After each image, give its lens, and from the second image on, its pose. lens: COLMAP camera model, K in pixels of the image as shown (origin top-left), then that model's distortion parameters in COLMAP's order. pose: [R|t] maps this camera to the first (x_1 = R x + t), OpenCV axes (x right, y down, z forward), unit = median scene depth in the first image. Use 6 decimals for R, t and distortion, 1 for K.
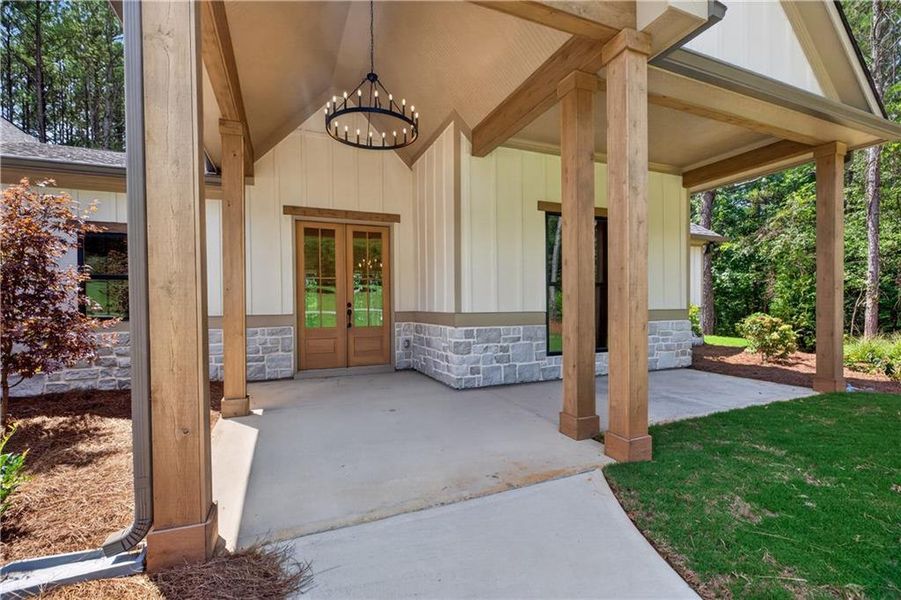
lens RADIAL K [[399.2, 0, 460.2], [0, 399.2, 305.2], [0, 0, 1]] dist [-0.000052, 0.000086]
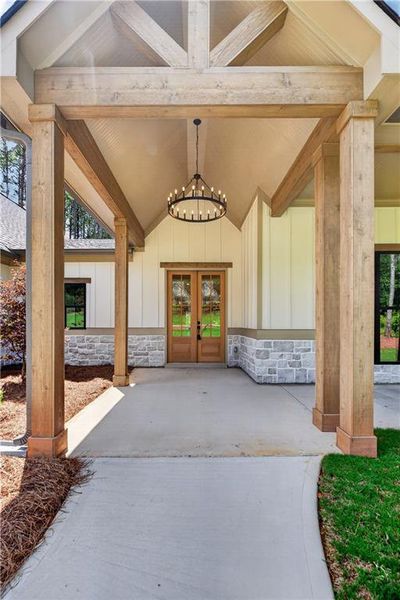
lens RADIAL K [[272.4, 0, 199.3], [0, 272.4, 320.2], [0, 0, 1]] dist [-0.002611, -0.000158]
pose [[0.921571, 0.008508, -0.388117, 0.165926], [-0.012320, 0.999897, -0.007336, -0.003160], [0.388014, 0.011543, 0.921581, 0.027402]]
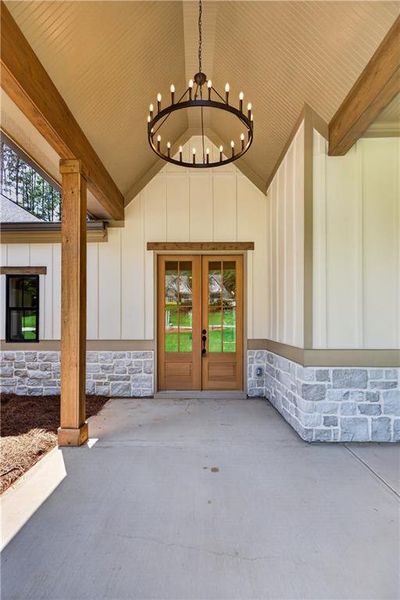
lens RADIAL K [[296.5, 0, 199.1], [0, 296.5, 320.2], [0, 0, 1]] dist [-0.002734, -0.000588]
pose [[0.912623, 0.008202, -0.408721, 0.037251], [-0.010424, 0.999941, -0.003210, -0.033994], [0.408670, 0.007190, 0.912654, 0.338765]]
